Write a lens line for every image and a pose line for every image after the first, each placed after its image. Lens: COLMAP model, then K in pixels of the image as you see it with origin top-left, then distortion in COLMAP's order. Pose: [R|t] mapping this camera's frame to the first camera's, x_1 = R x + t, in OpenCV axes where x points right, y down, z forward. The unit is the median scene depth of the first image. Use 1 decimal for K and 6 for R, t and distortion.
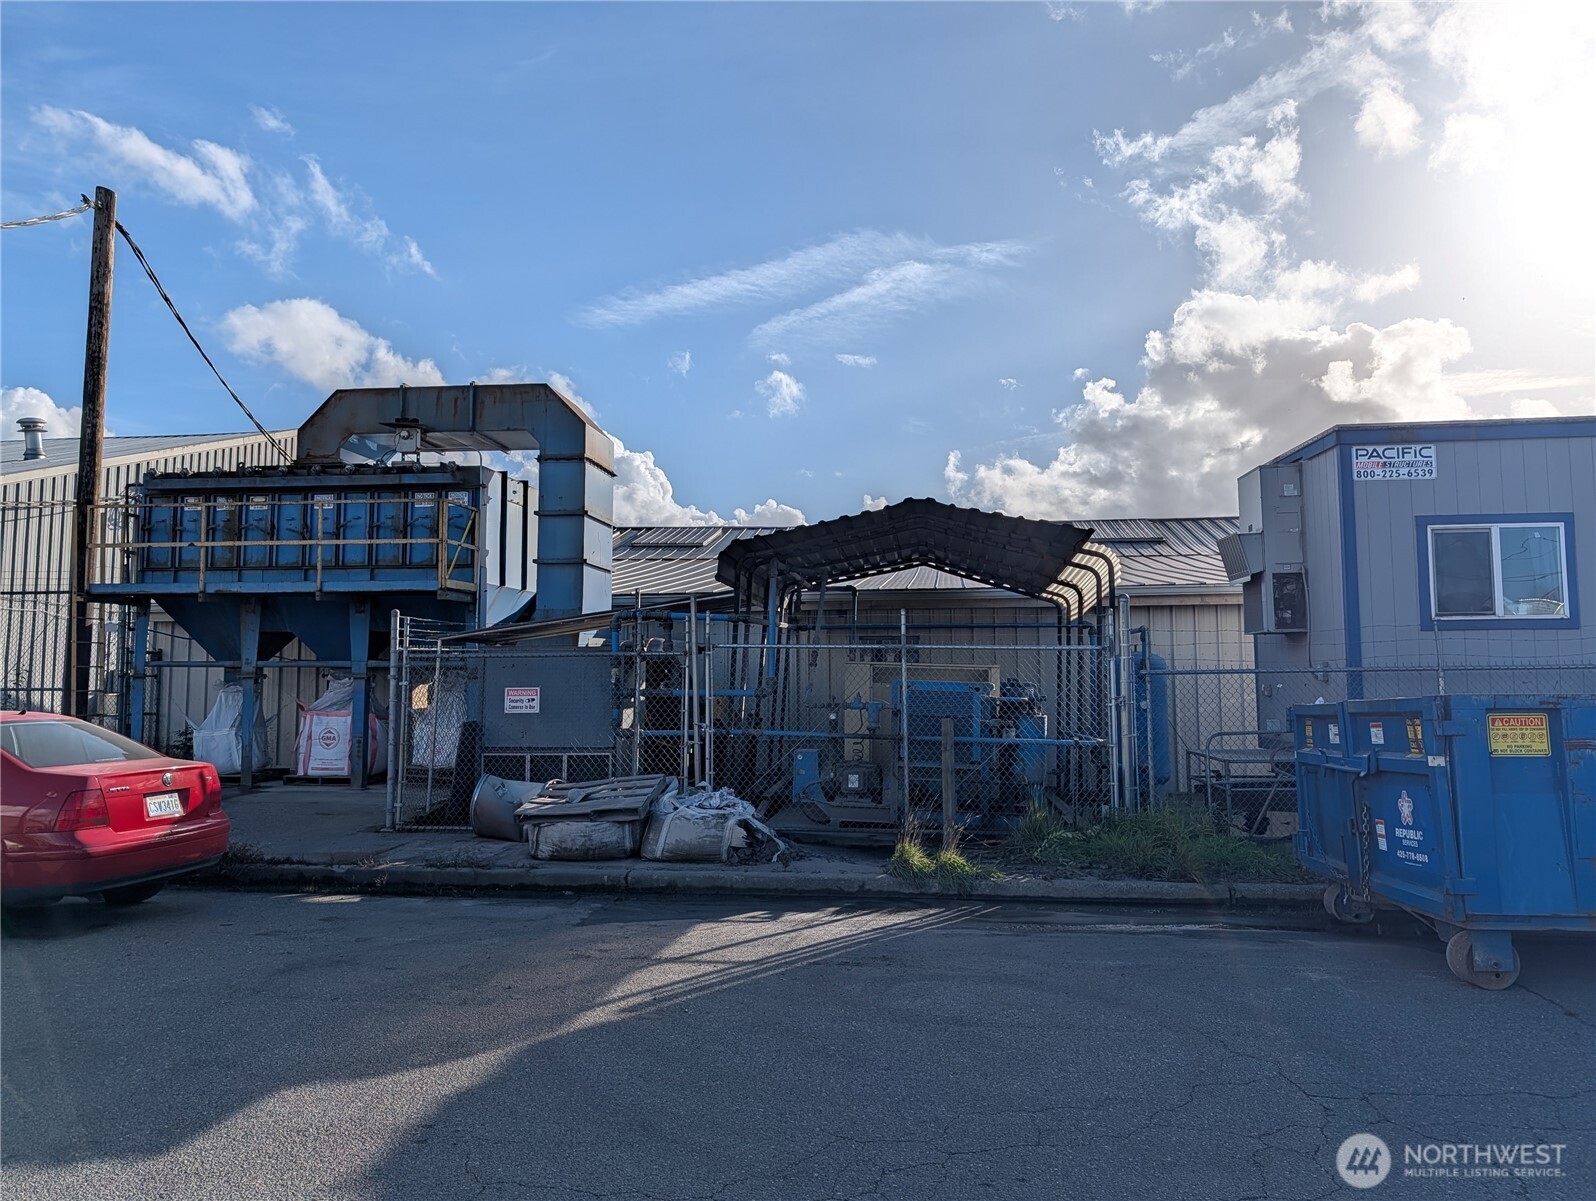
lens RADIAL K [[1125.3, 0, 798.0], [0, 1125.3, 600.5], [0, 0, 1]] dist [-0.000178, 0.001997]
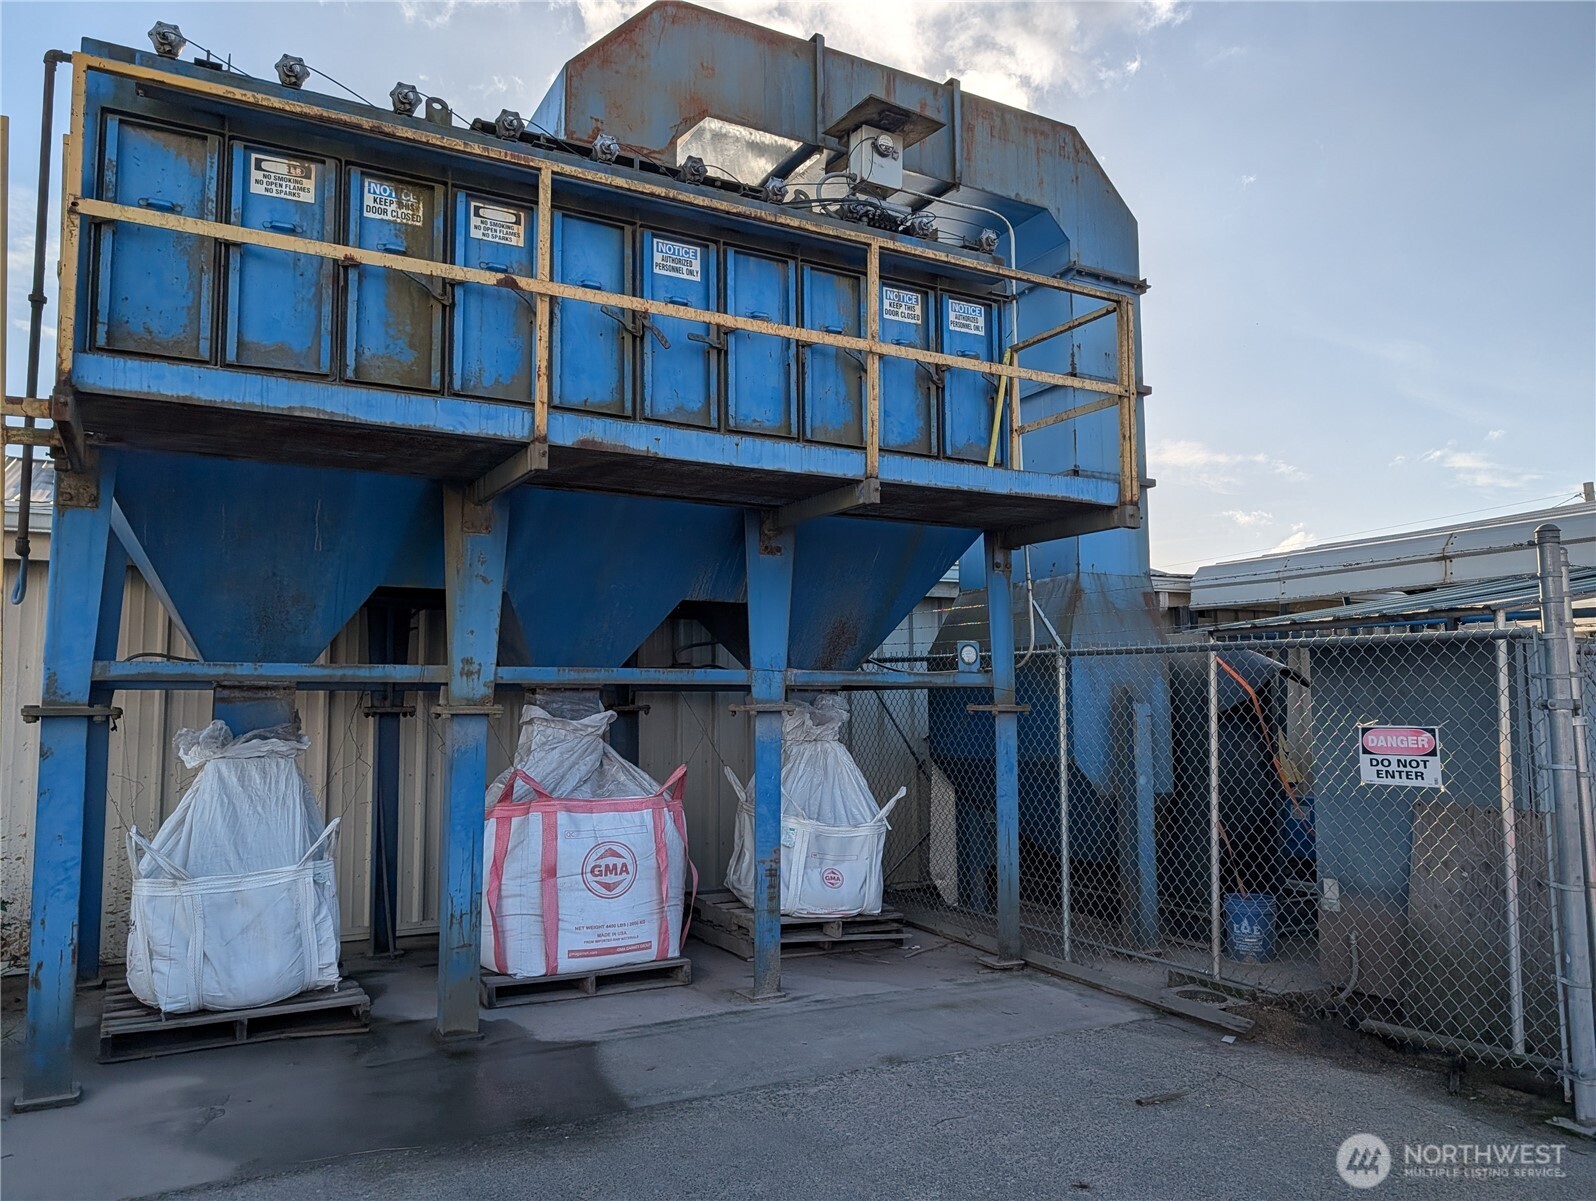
lens RADIAL K [[1125.3, 0, 798.0], [0, 1125.3, 600.5], [0, 0, 1]] dist [-0.000178, 0.001997]
pose [[0.810081, 0.050246, 0.584161, -0.596649], [-0.039134, 0.998733, -0.031636, 0.039863], [-0.585011, 0.002767, 0.811021, 0.649604]]
